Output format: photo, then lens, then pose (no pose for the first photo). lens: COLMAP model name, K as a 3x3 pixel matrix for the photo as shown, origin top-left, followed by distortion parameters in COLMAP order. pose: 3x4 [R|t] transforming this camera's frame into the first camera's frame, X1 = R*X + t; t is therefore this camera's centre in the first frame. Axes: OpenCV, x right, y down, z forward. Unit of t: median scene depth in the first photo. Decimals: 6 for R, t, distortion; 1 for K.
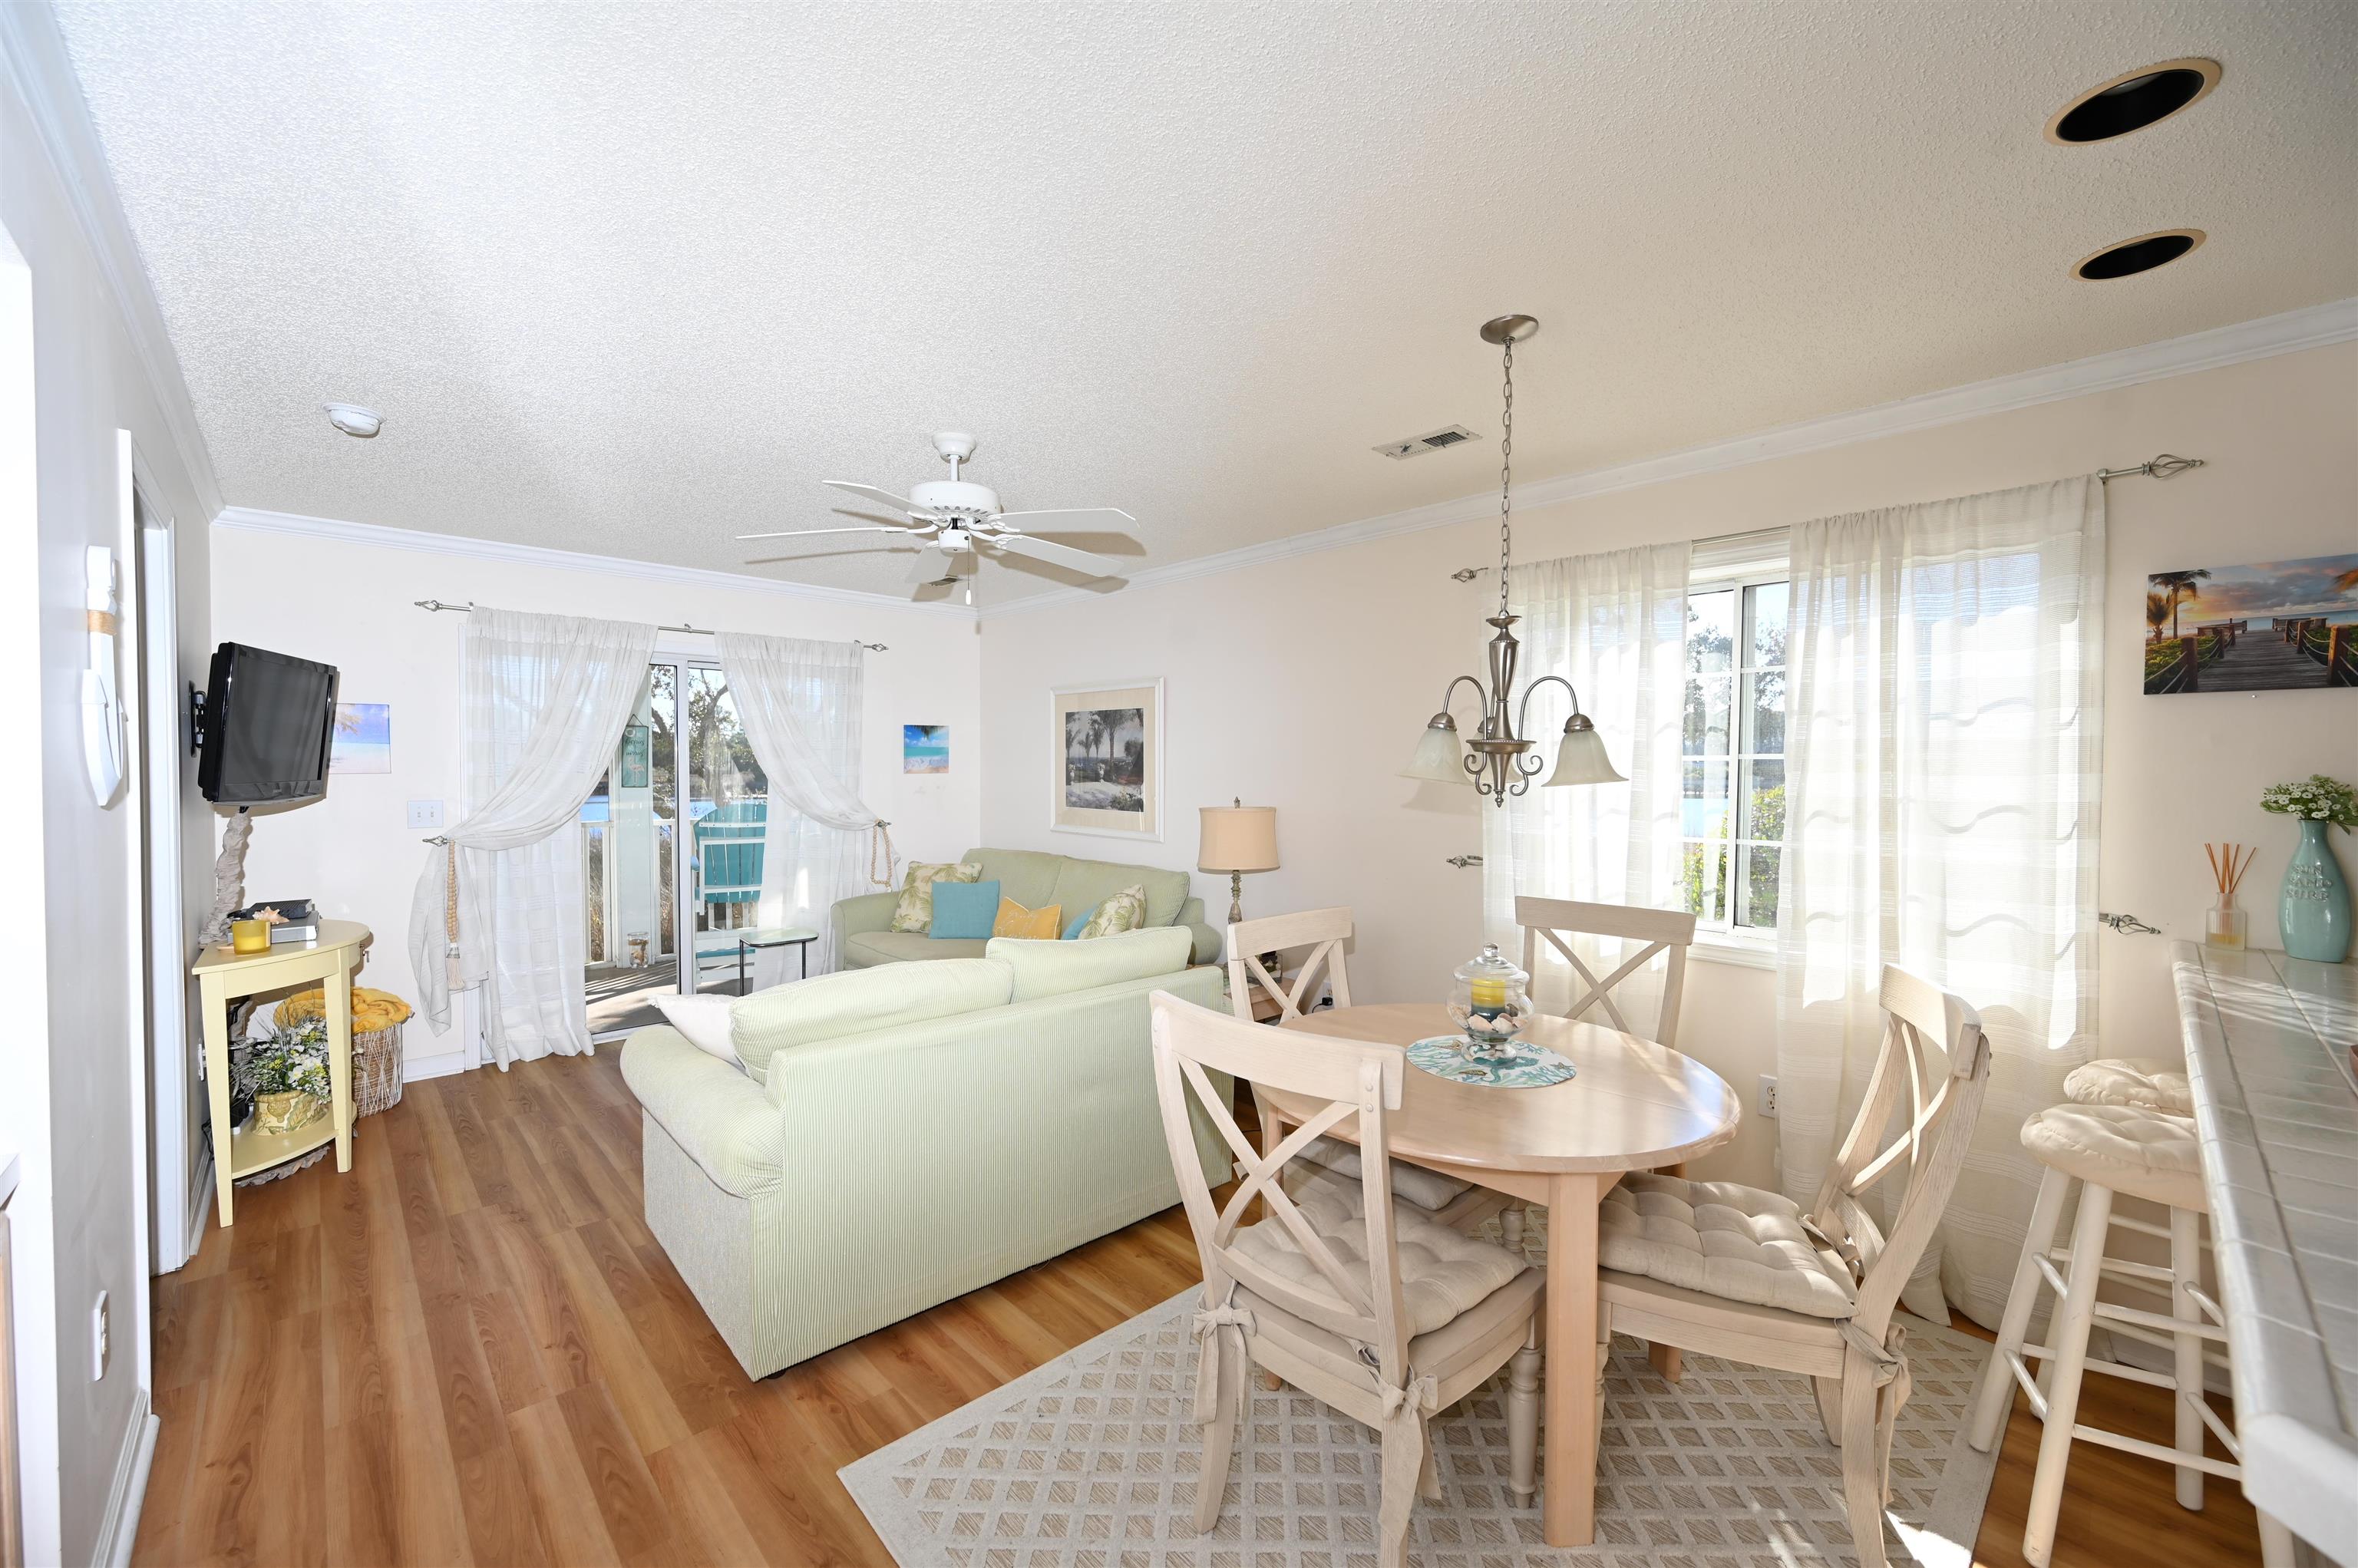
lens RADIAL K [[937.4, 0, 1180.3], [0, 937.4, 788.4], [0, 0, 1]] dist [-0.001241, 0.000468]
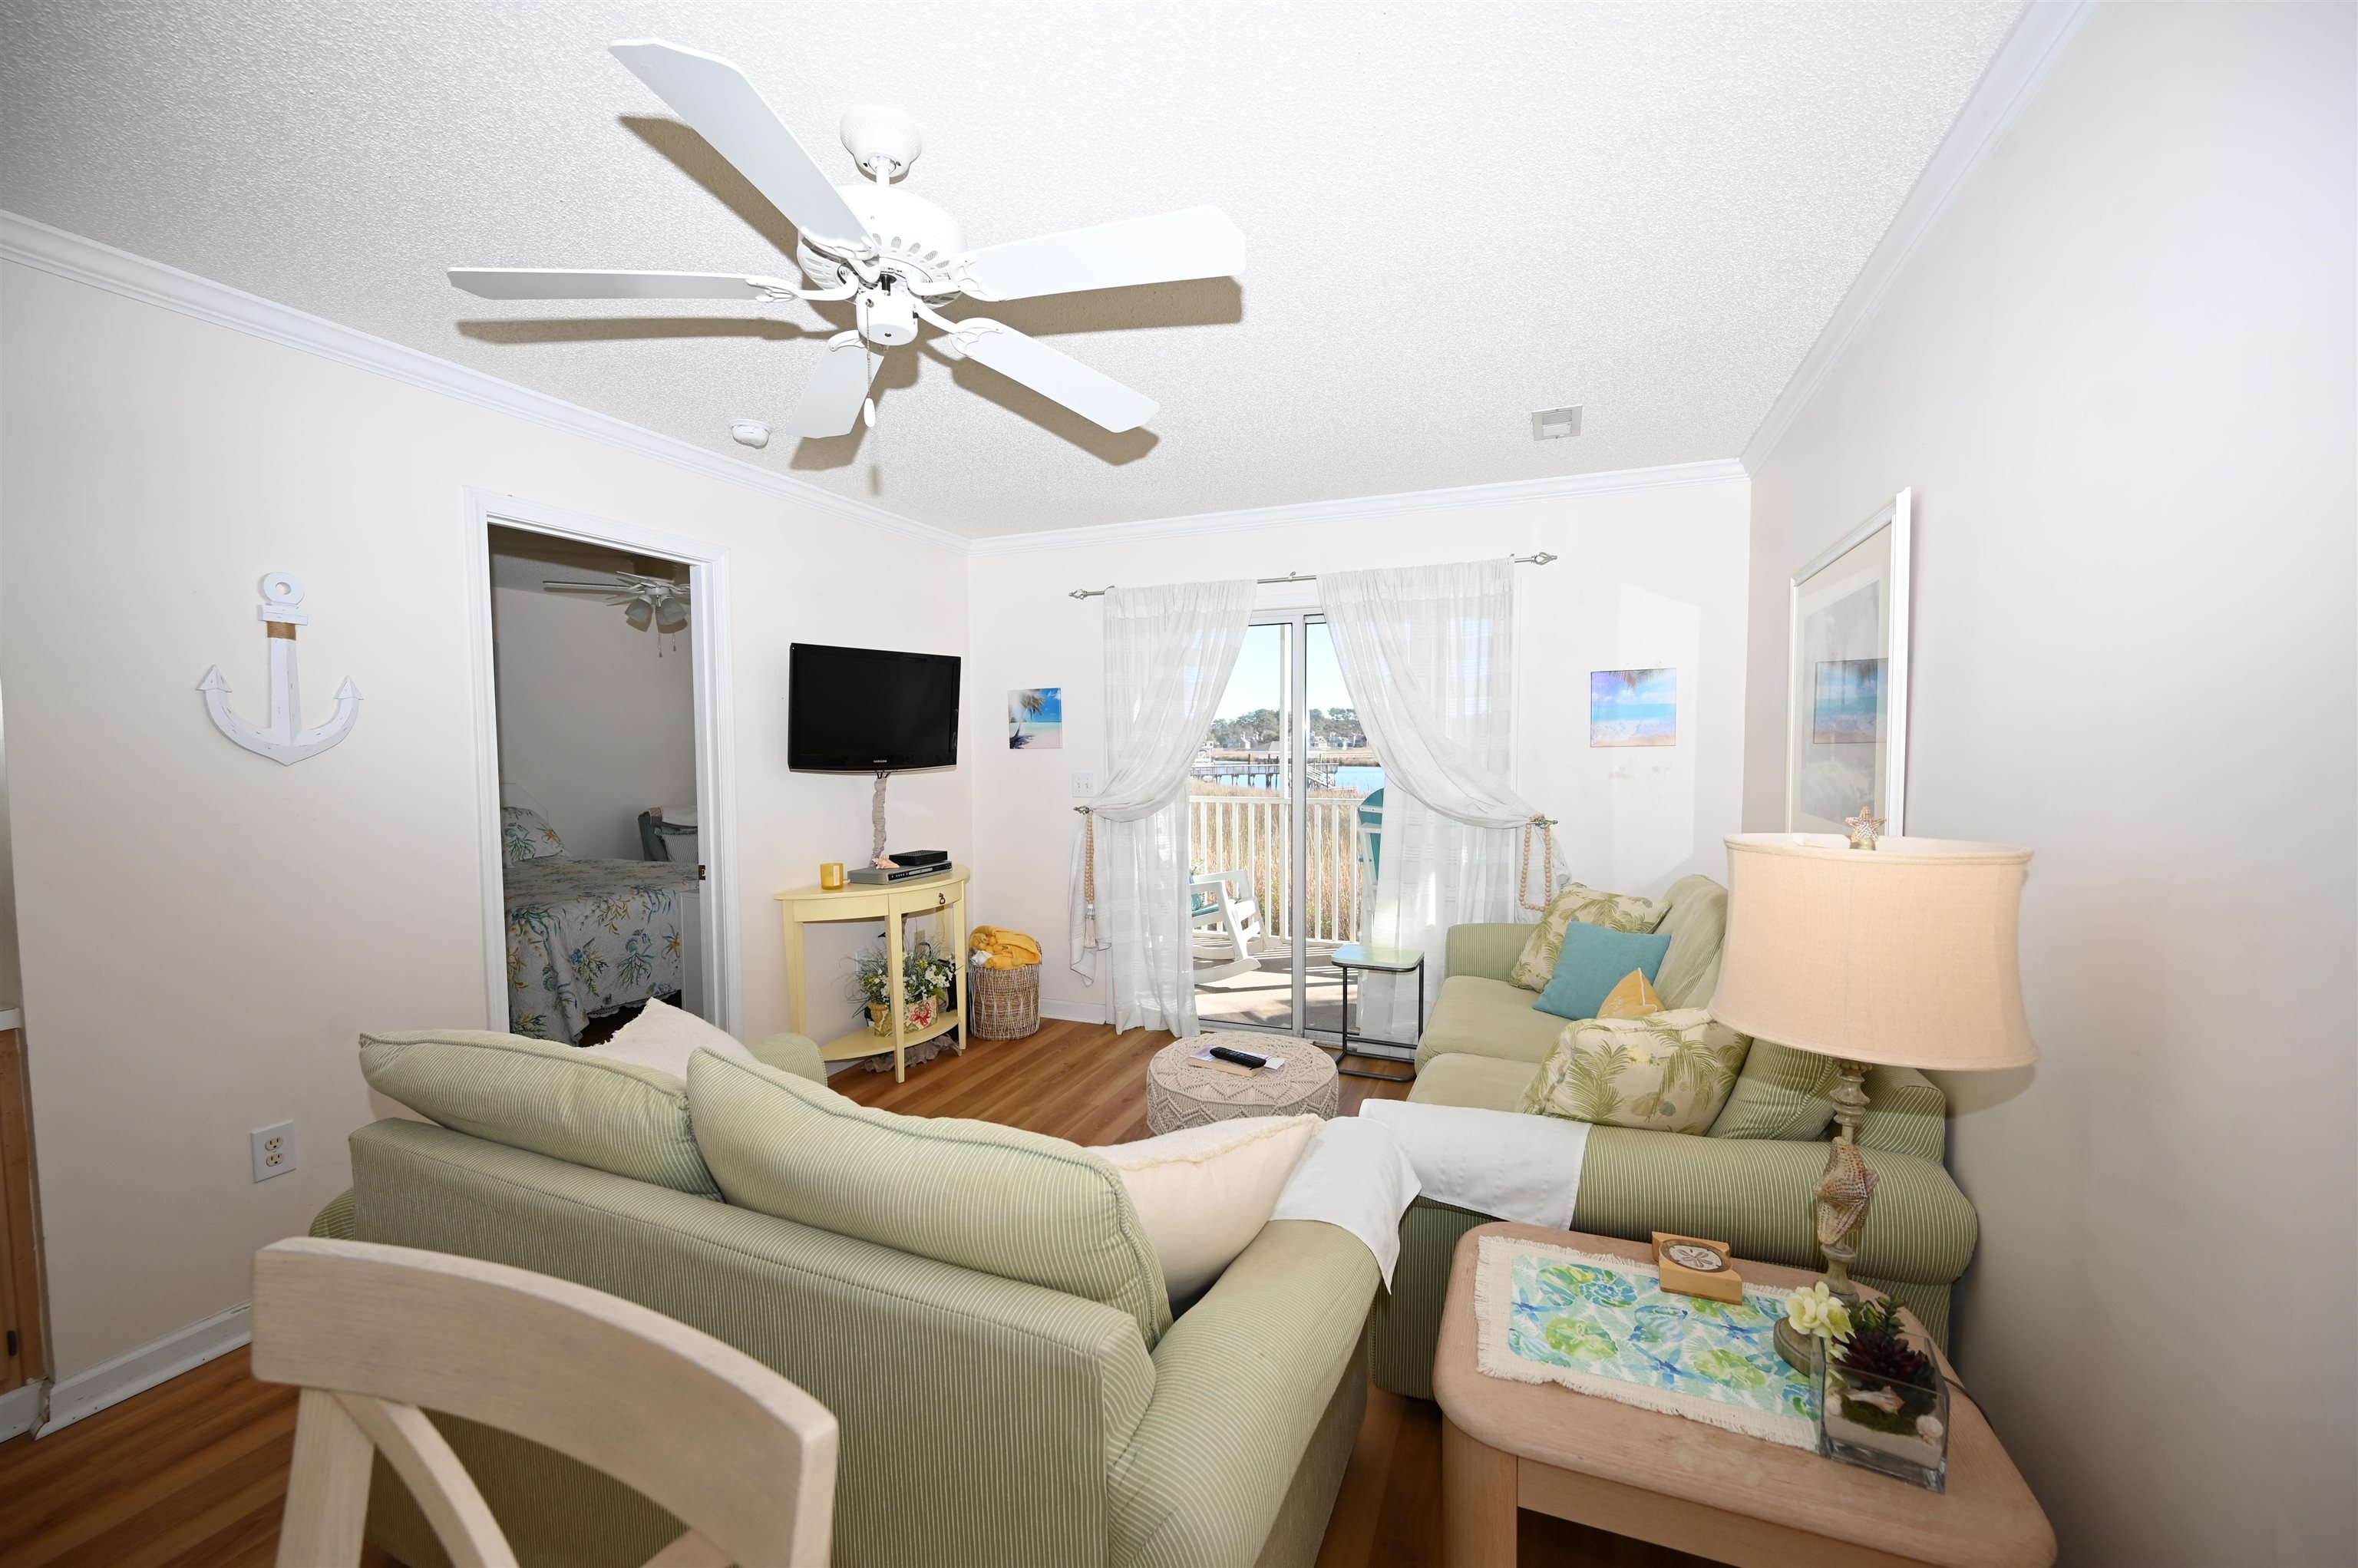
lens RADIAL K [[917.6, 0, 1177.2], [0, 917.6, 794.9], [0, 0, 1]] dist [0.000503, -0.000012]
pose [[0.413495, 0.041582, -0.909556, 0.264821], [-0.013461, 0.999127, 0.039557, -0.005903], [0.910407, -0.004113, 0.413694, 0.747283]]
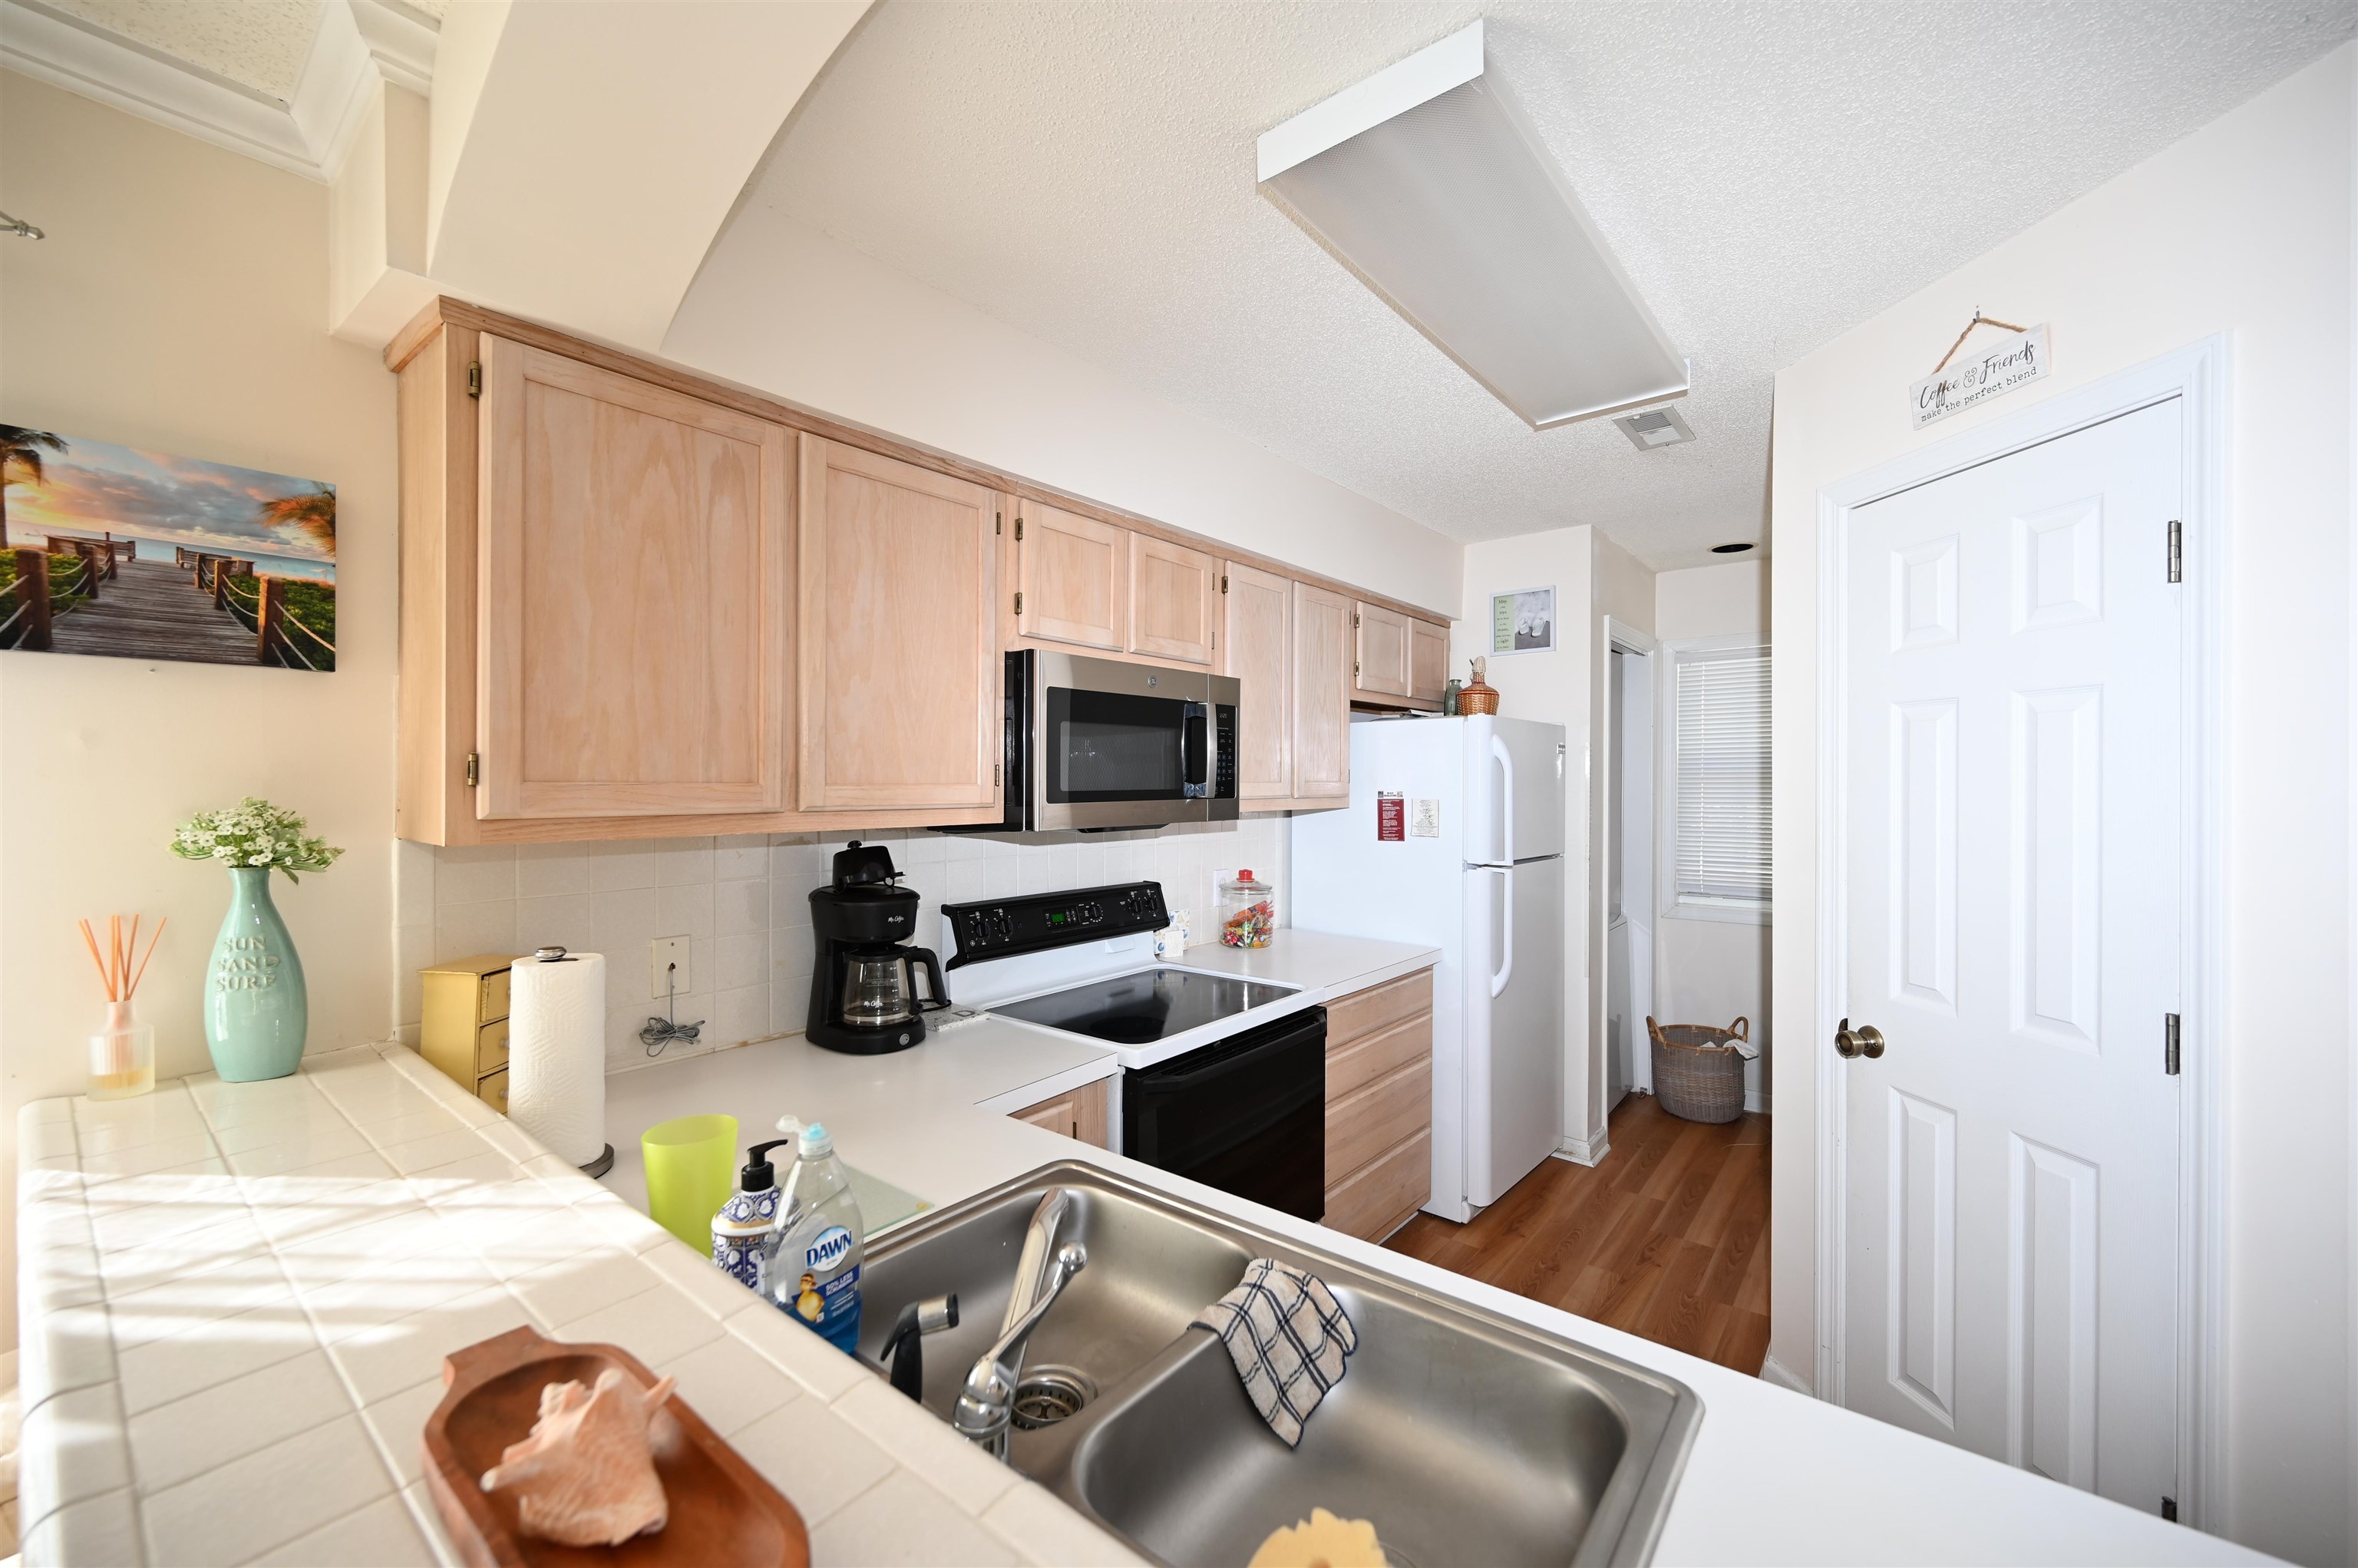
lens RADIAL K [[937.4, 0, 1180.3], [0, 937.4, 788.4], [0, 0, 1]] dist [-0.001241, 0.000468]
pose [[-0.138402, -0.013857, 0.990279, 0.262121], [0.023051, 0.999586, 0.017209, -0.009684], [-0.990108, 0.025209, -0.138025, 0.246752]]
